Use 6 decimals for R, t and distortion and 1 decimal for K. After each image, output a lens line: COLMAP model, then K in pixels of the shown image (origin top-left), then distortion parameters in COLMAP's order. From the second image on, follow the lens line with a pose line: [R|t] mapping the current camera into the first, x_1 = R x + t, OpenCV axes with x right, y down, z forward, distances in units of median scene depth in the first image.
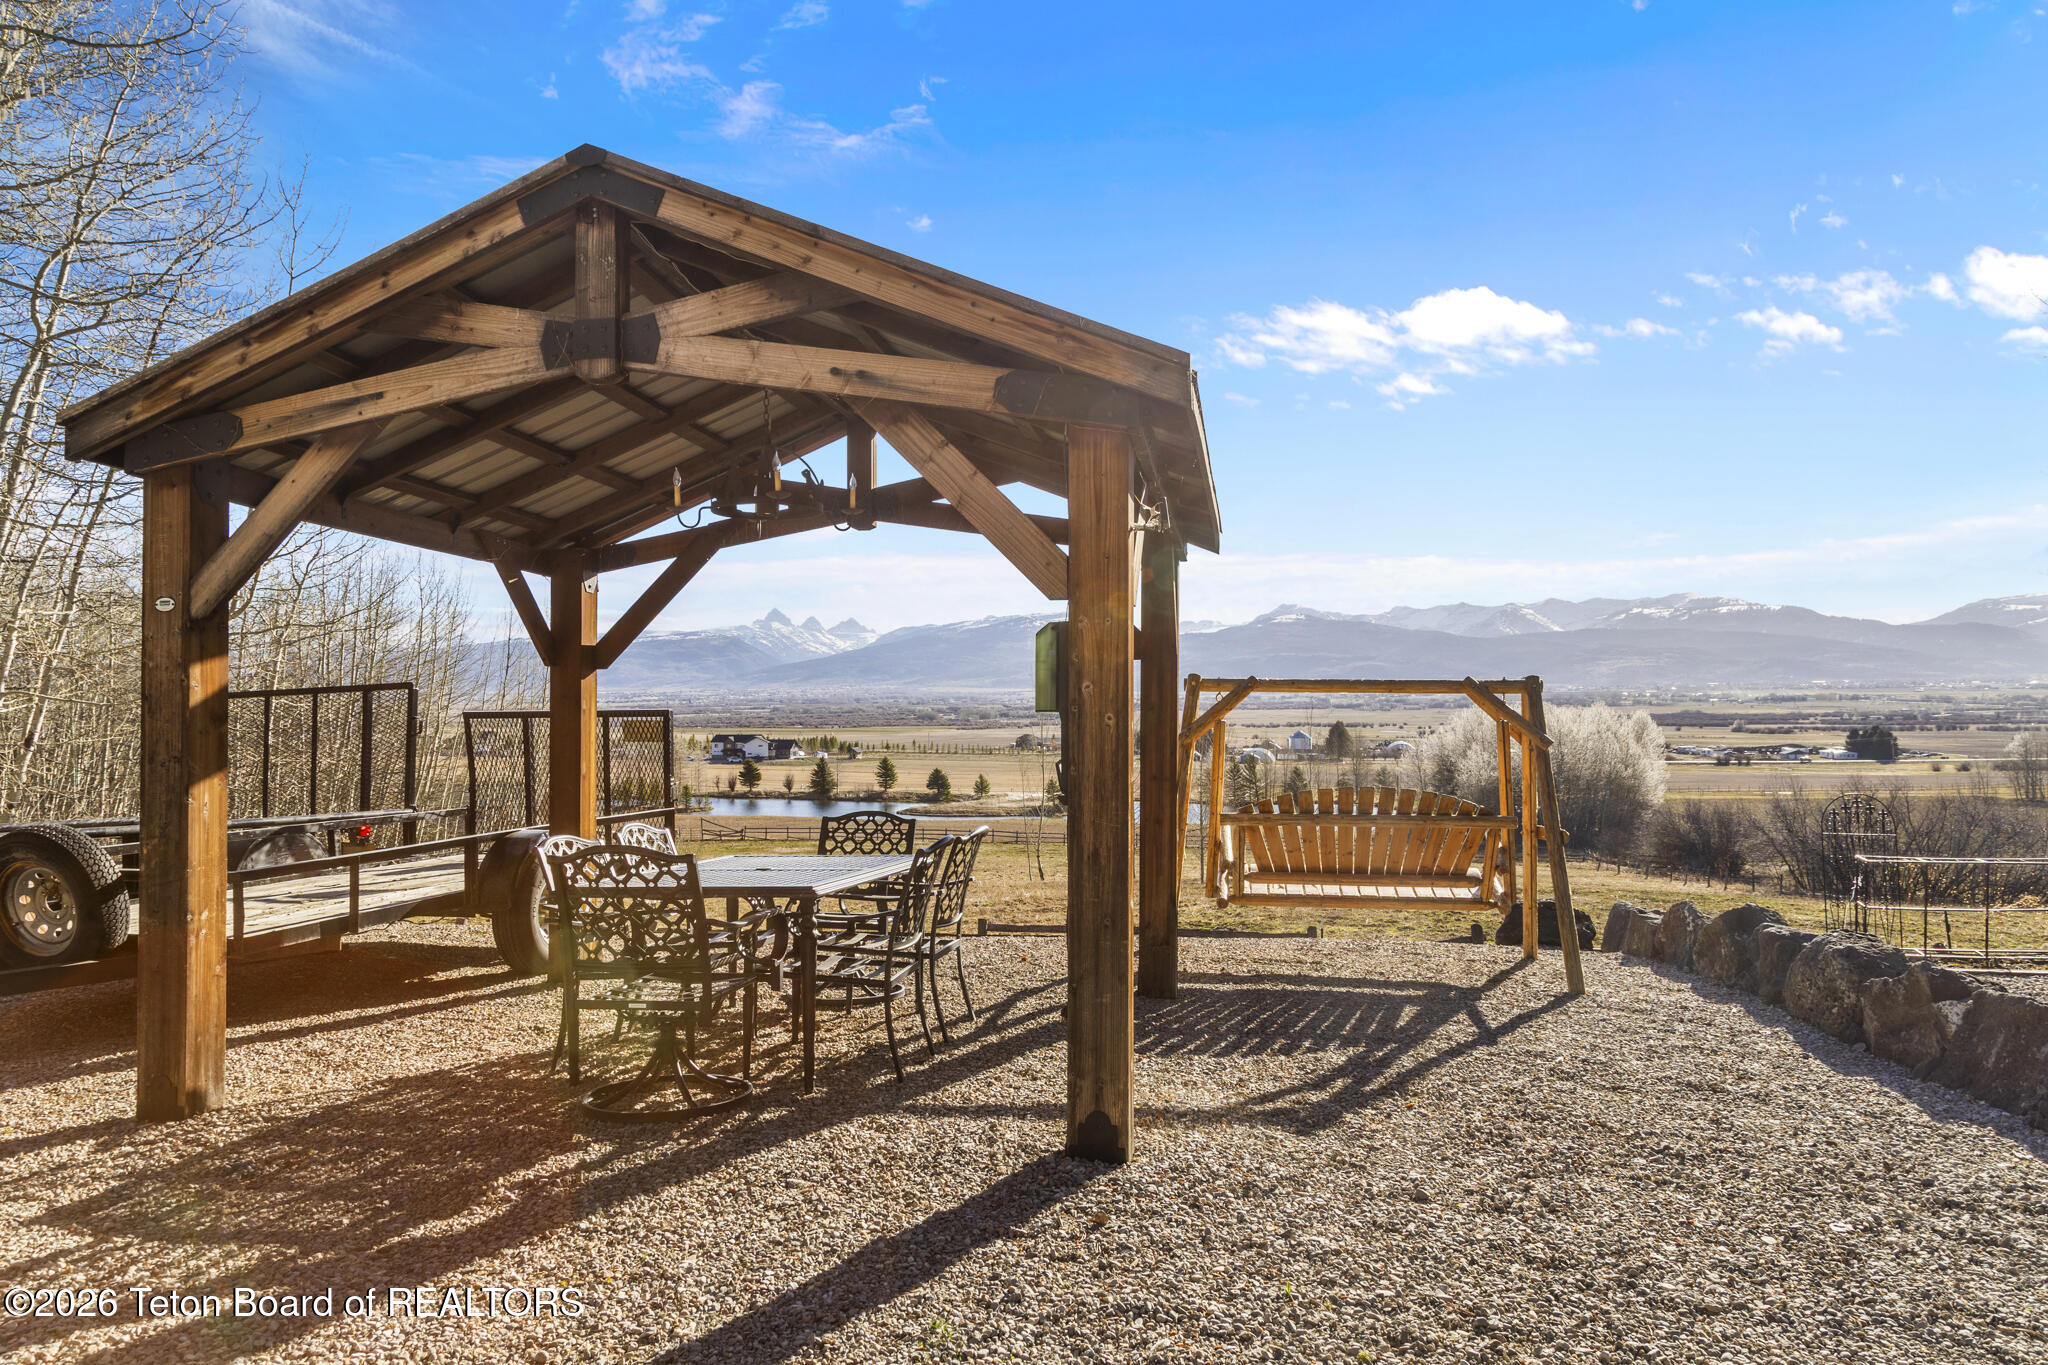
lens RADIAL K [[1358.2, 0, 1023.9], [0, 1358.2, 710.4], [0, 0, 1]] dist [0.001657, 0.001108]
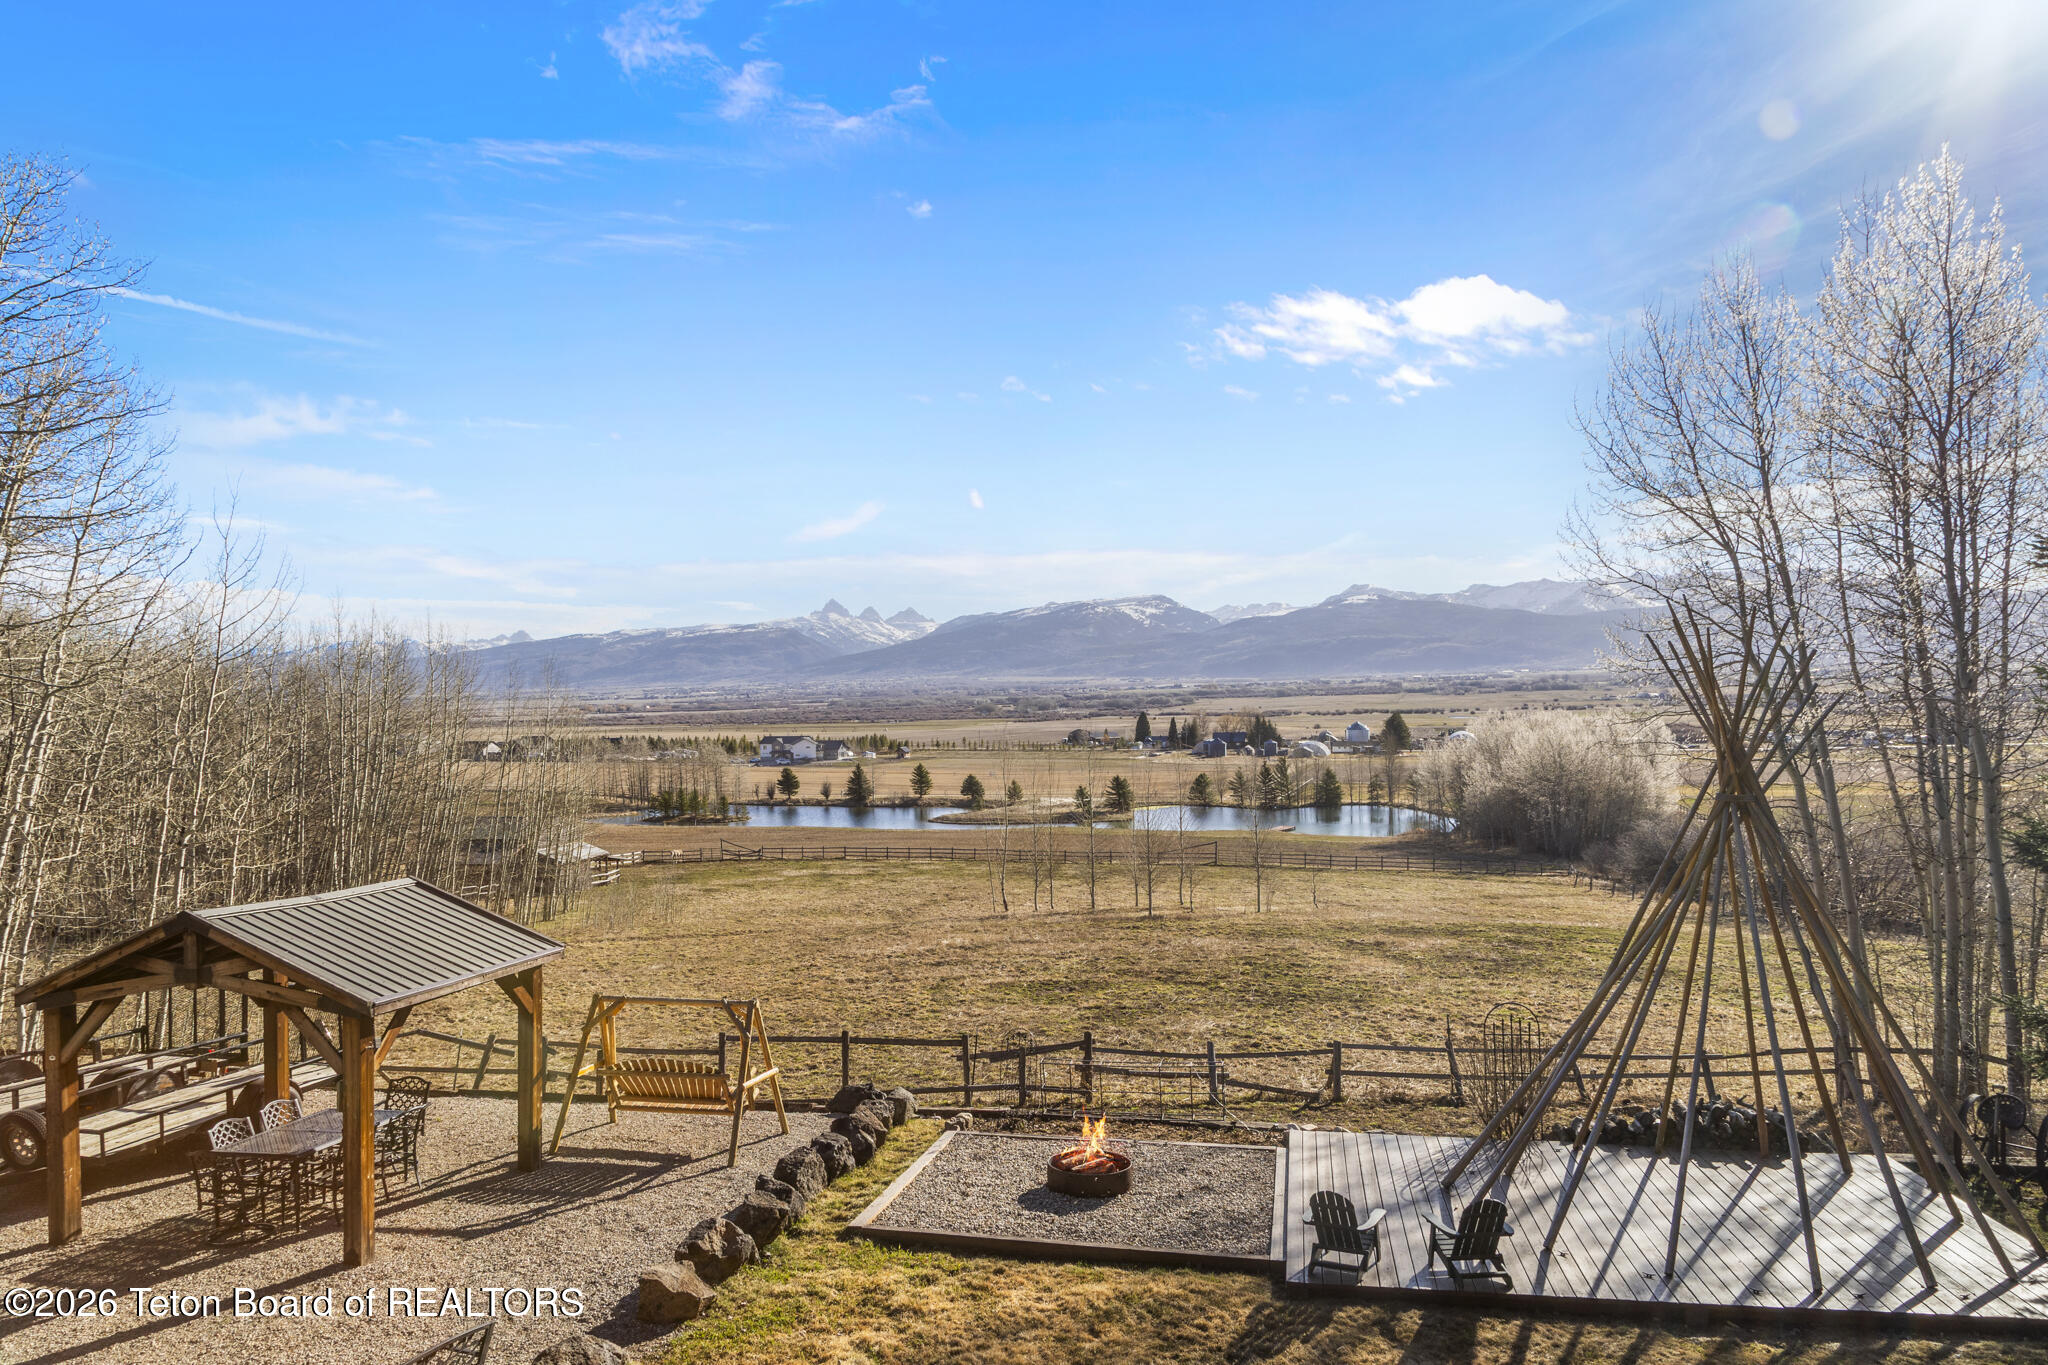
lens RADIAL K [[1391.9, 0, 1016.0], [0, 1391.9, 739.9], [0, 0, 1]] dist [0.001829, 0.001736]
pose [[0.998464, -0.014567, -0.053462, 0.672434], [0.016180, 0.999423, 0.029853, -0.353303], [0.052997, -0.030673, 0.998124, -0.770747]]
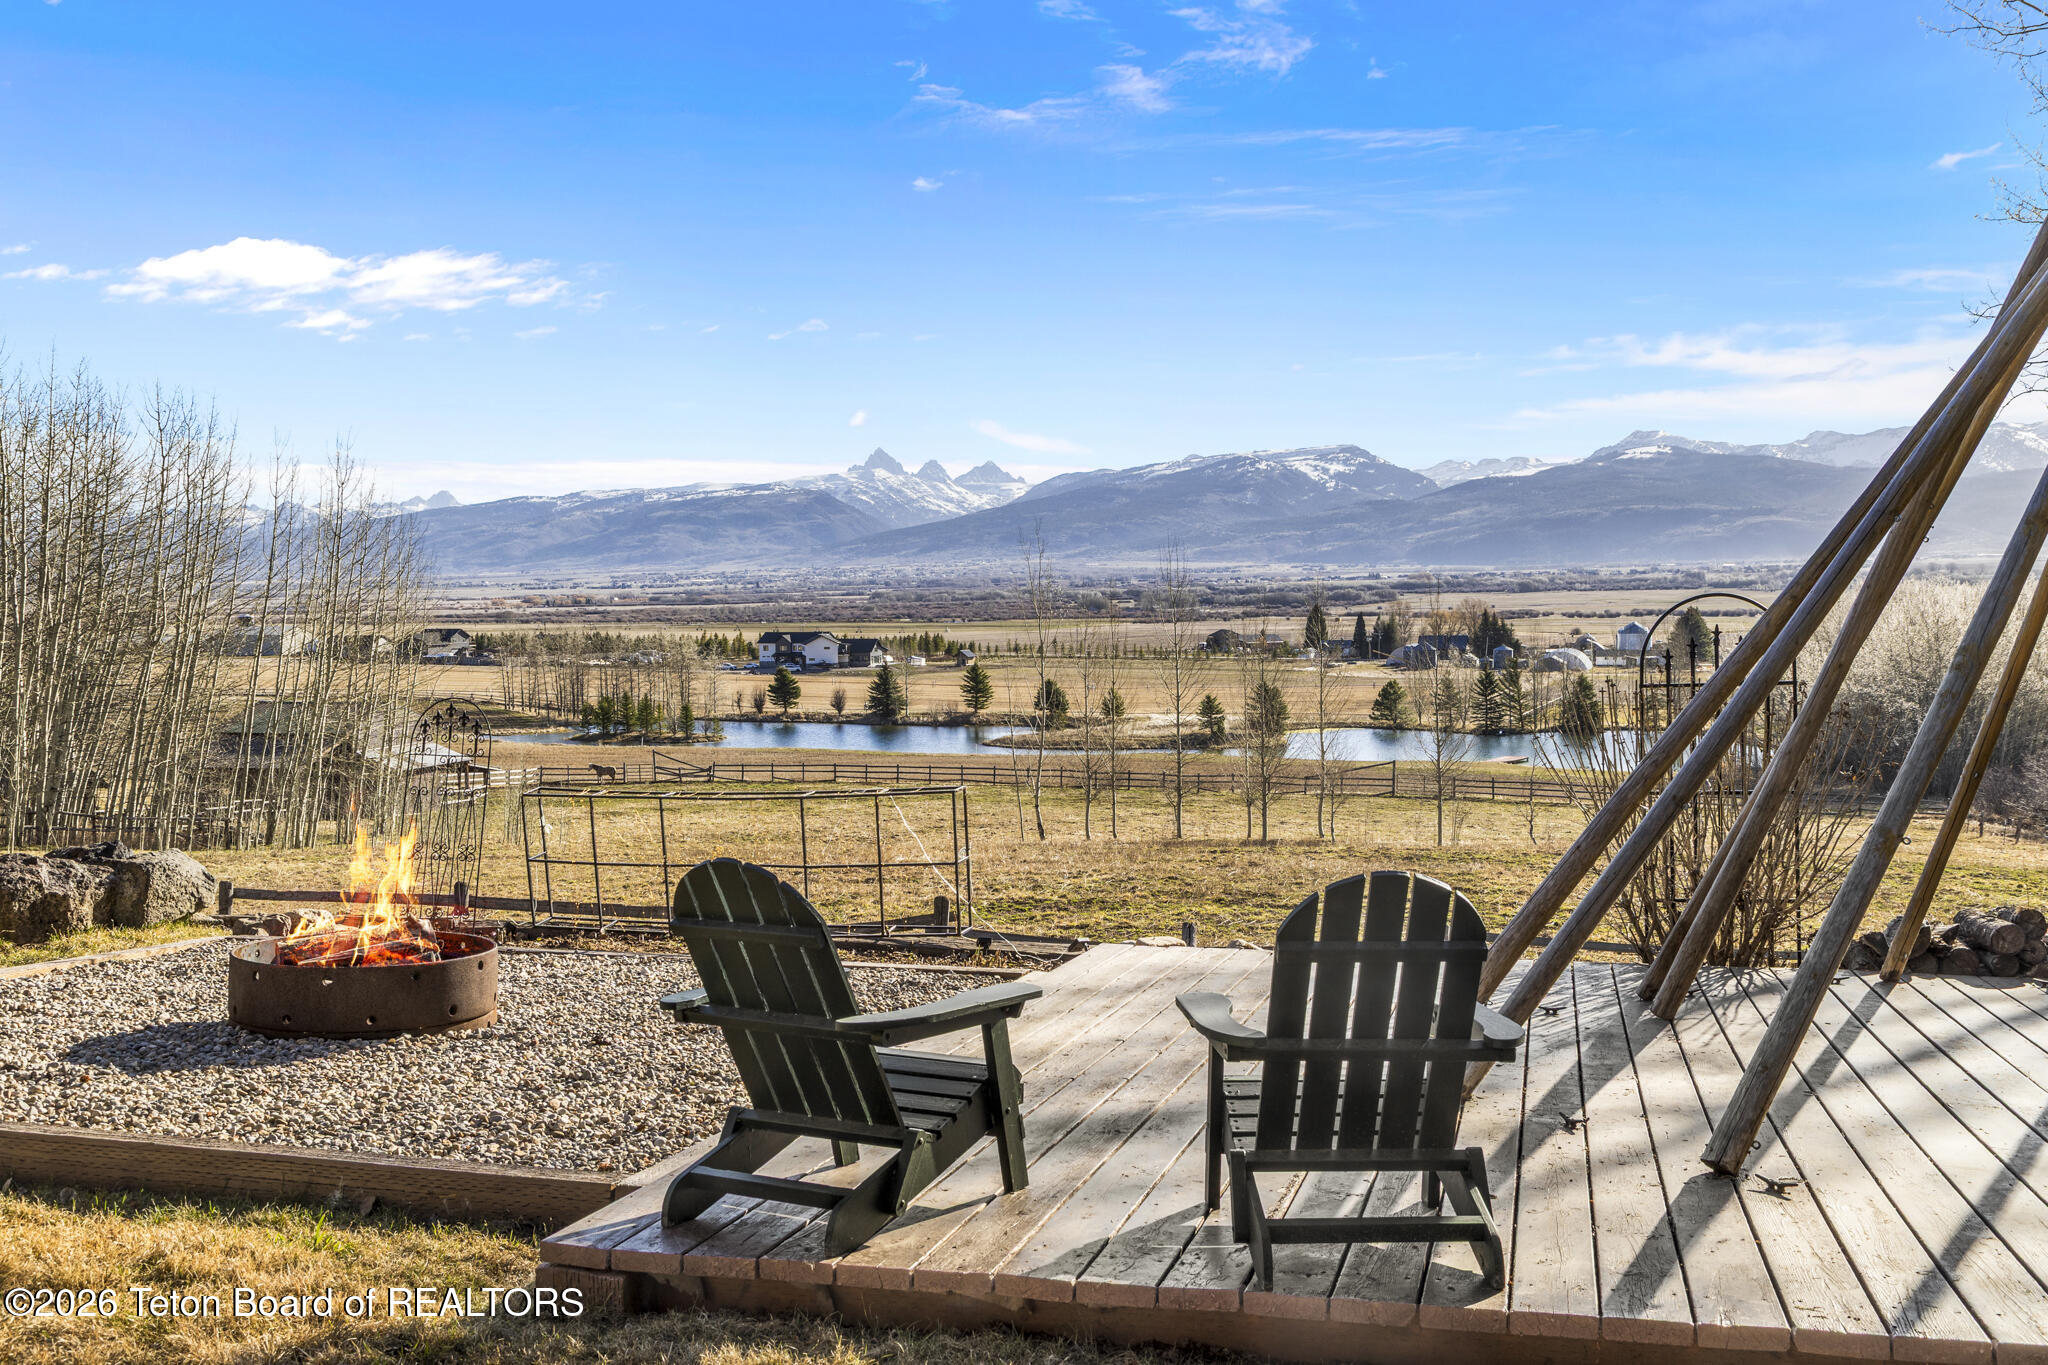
lens RADIAL K [[1991.8, 0, 1024.0], [0, 1991.8, 682.5], [0, 0, 1]] dist [0.001119, 0.000697]
pose [[0.993686, -0.001786, -0.112183, 0.965417], [0.006696, 0.999035, 0.043400, 0.012258], [0.111997, -0.043877, 0.992739, 0.020847]]
